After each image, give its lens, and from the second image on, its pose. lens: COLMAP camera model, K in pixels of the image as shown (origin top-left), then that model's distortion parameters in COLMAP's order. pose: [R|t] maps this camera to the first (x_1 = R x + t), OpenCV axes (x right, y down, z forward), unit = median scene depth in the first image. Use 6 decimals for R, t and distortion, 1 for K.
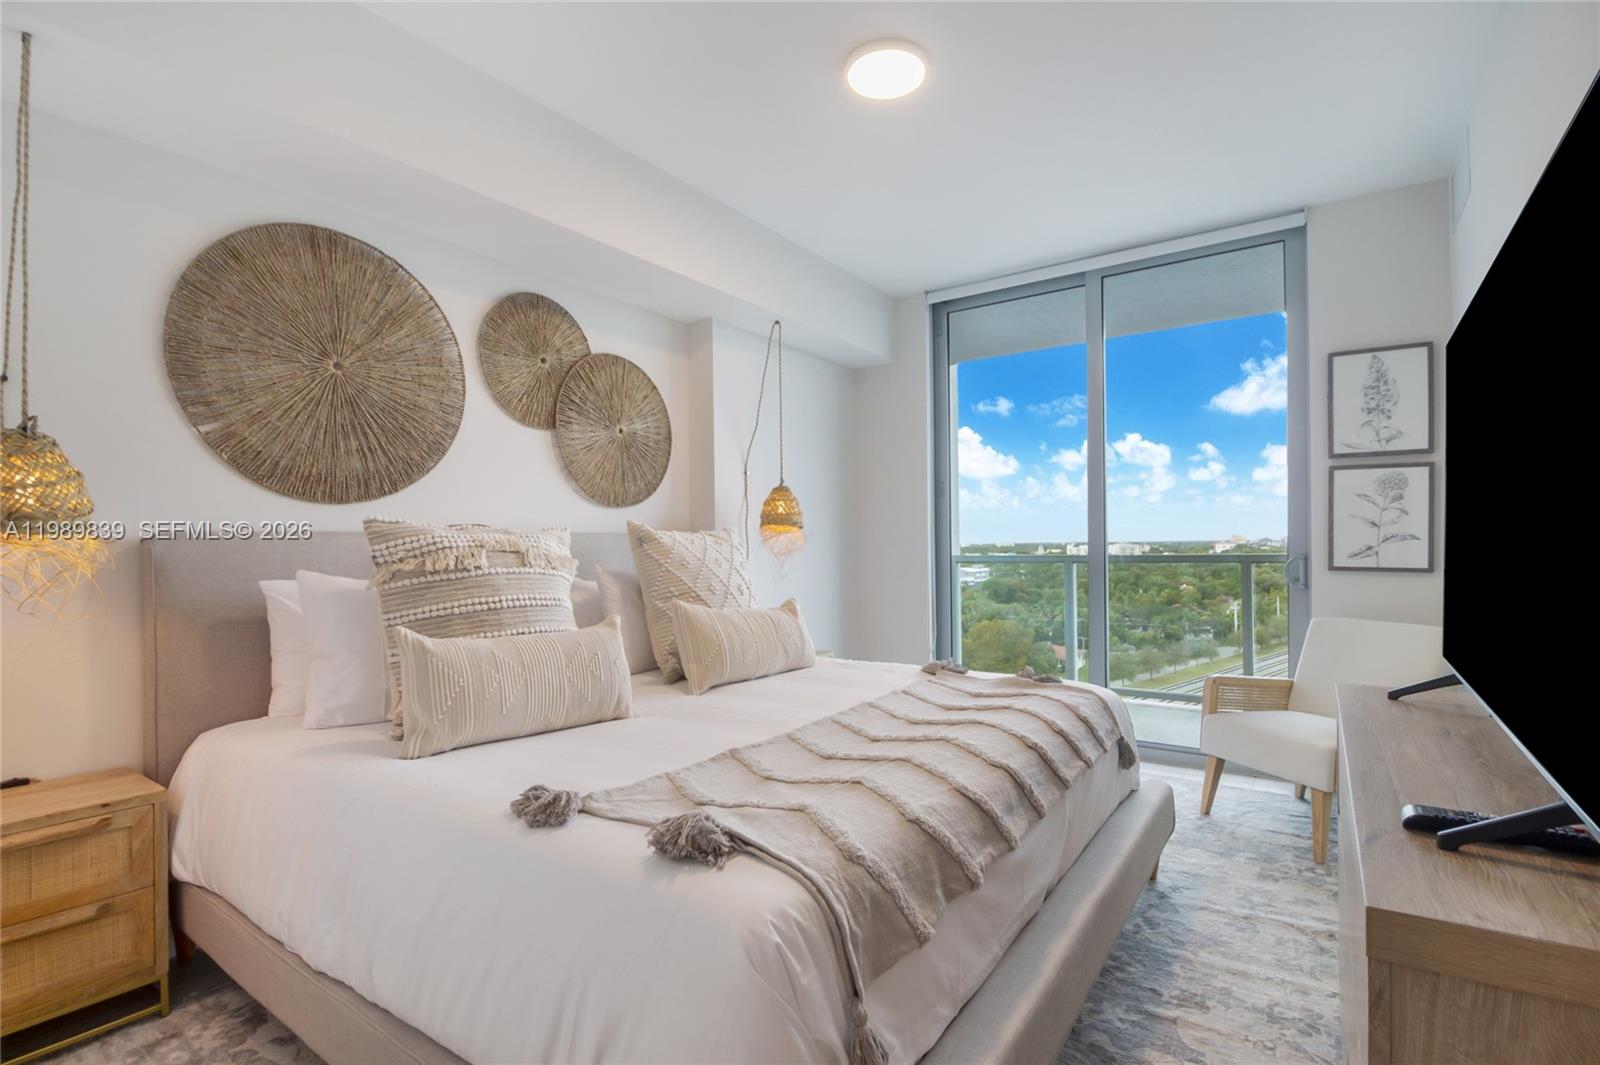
lens RADIAL K [[761.1, 0, 819.3], [0, 761.1, 539.1], [0, 0, 1]] dist [-0.000100, -0.000239]
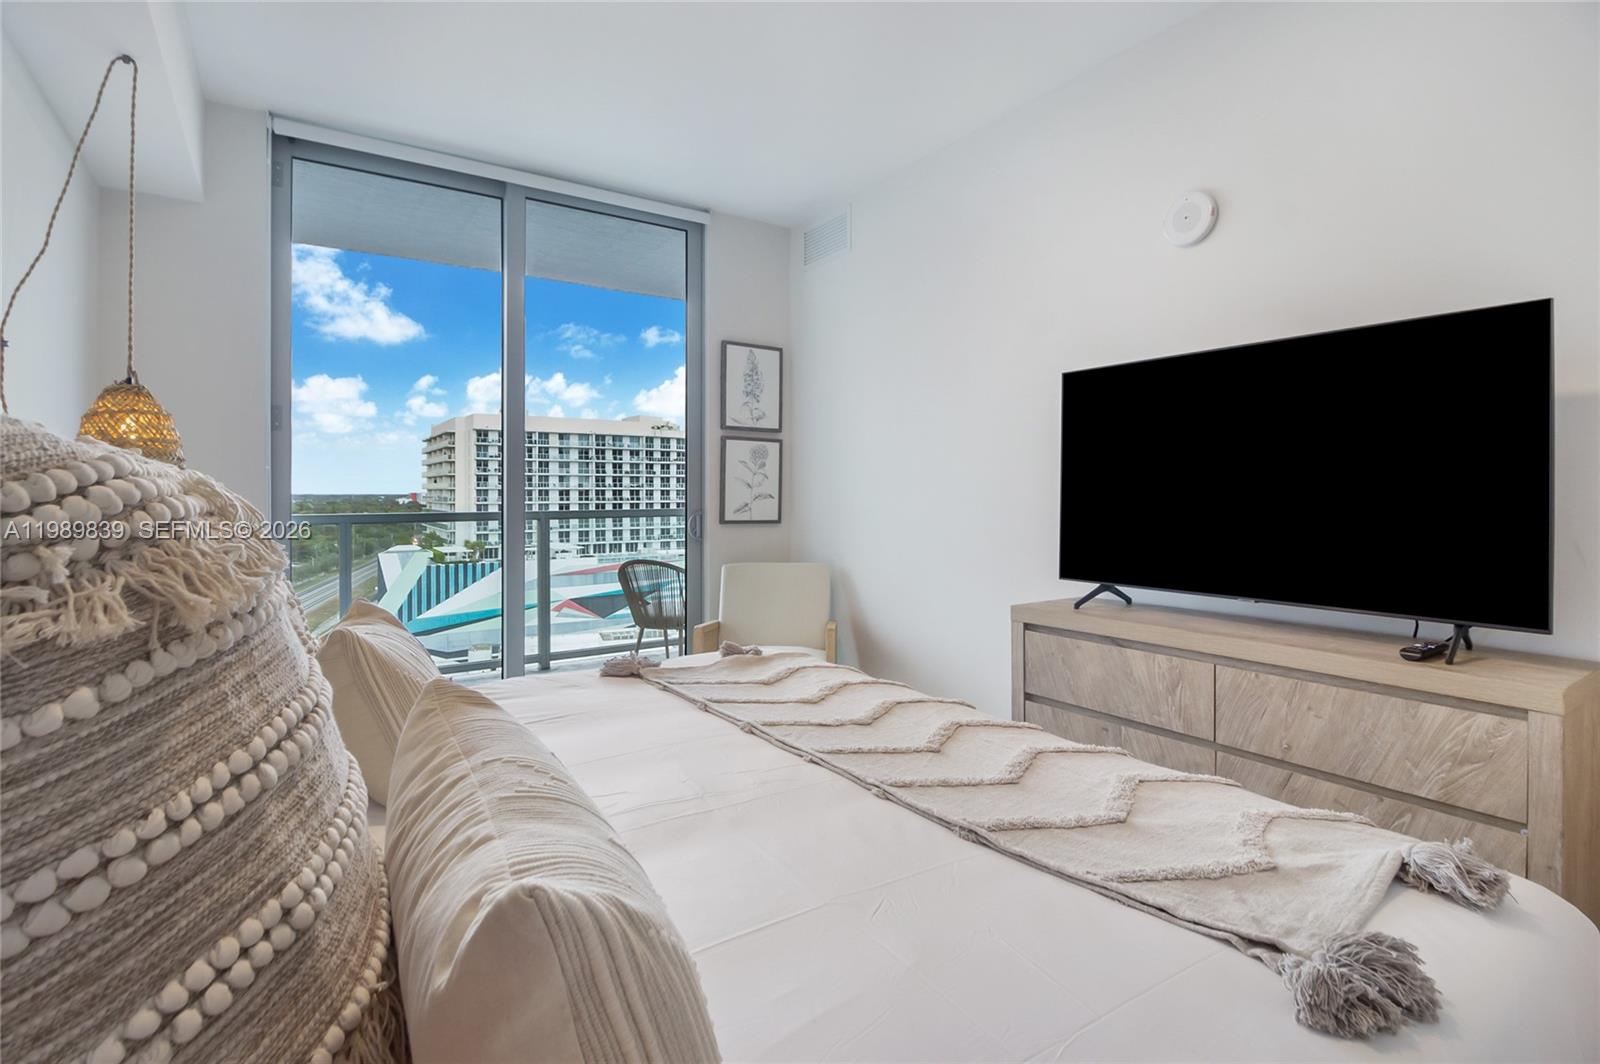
lens RADIAL K [[766.4, 0, 800.0], [0, 766.4, 490.0], [0, 0, 1]] dist [-0.001659, -0.000712]
pose [[0.374685, 0.014046, 0.927046, -0.396403], [-0.008210, 0.999896, -0.011832, 0.001494], [-0.927116, -0.003177, 0.374762, 0.454590]]
